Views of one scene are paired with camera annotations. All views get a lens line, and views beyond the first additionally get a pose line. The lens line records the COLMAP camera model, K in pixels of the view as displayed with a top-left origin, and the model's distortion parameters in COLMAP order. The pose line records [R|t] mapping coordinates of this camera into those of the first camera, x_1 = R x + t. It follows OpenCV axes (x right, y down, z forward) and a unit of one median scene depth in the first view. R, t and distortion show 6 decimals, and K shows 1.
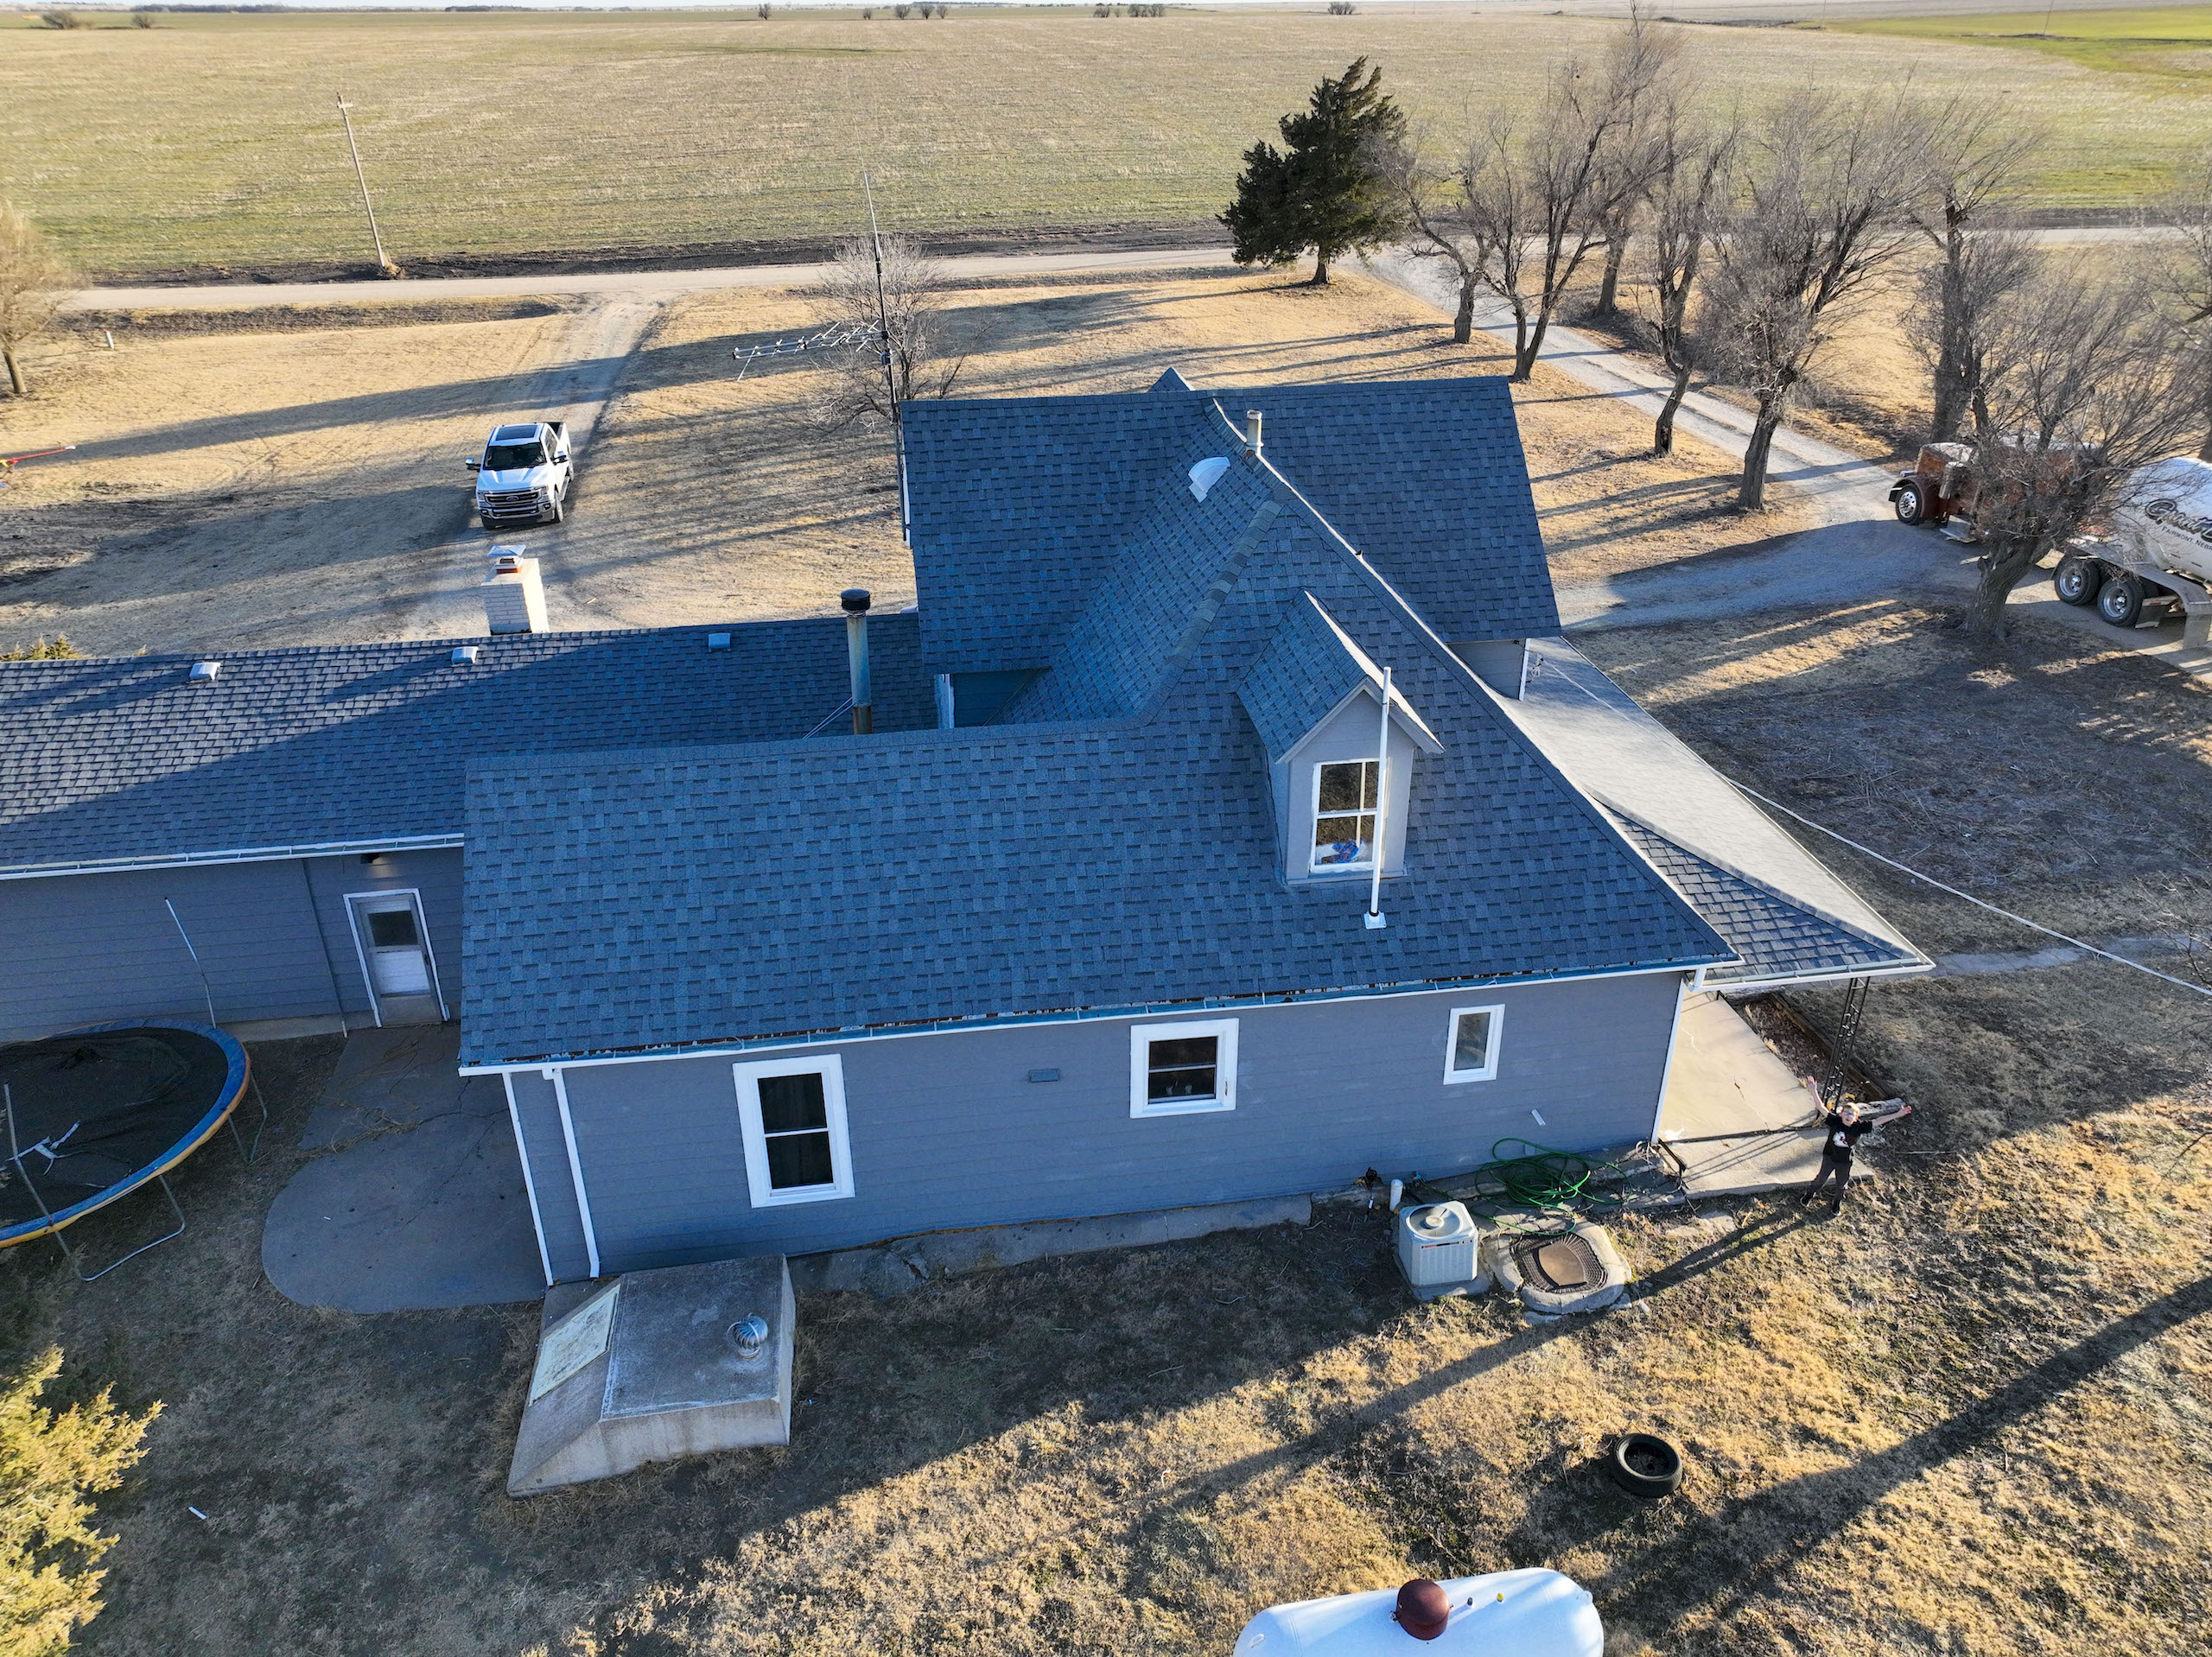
lens RADIAL K [[1612.1, 0, 1112.3], [0, 1612.1, 822.4], [0, 0, 1]] dist [-0.001552, 0.019987]
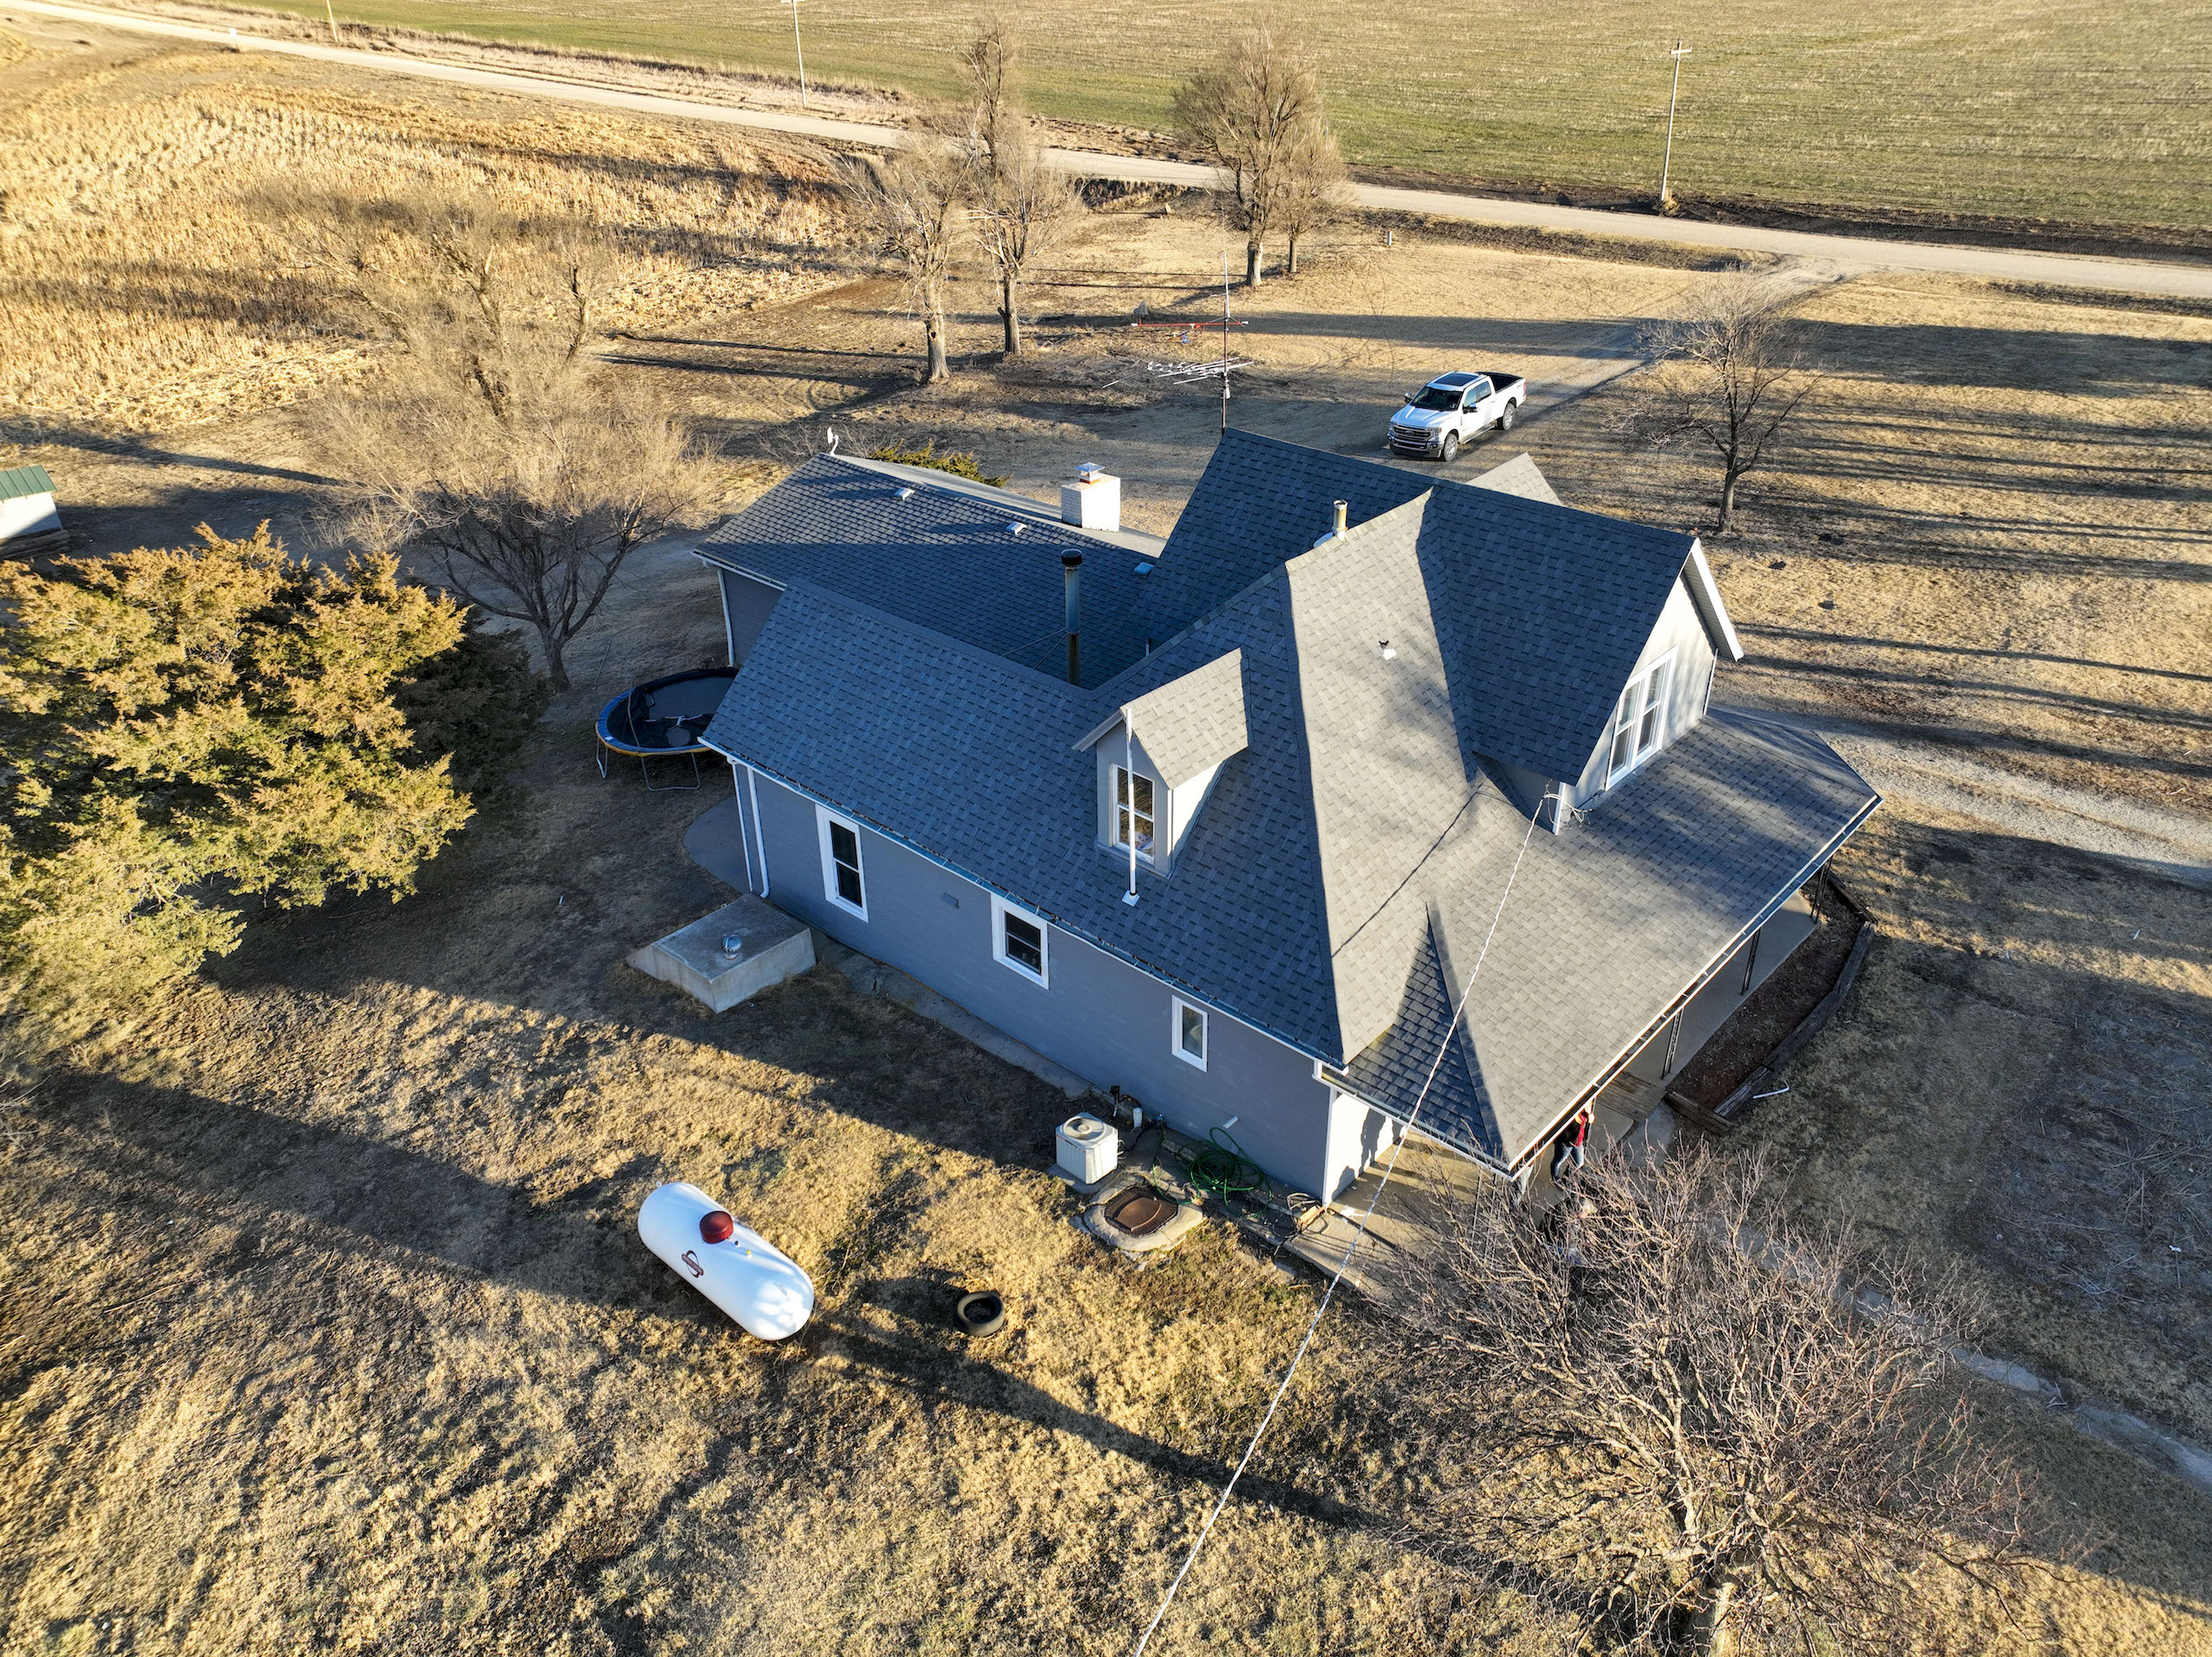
lens RADIAL K [[1588.9, 0, 1120.7], [0, 1588.9, 834.1], [0, 0, 1]] dist [-0.001009, 0.018134]
pose [[0.633860, 0.394398, -0.665336, 0.321569], [-0.348183, 0.913632, 0.209872, -0.081774], [0.690645, 0.098629, 0.716437, 0.025883]]
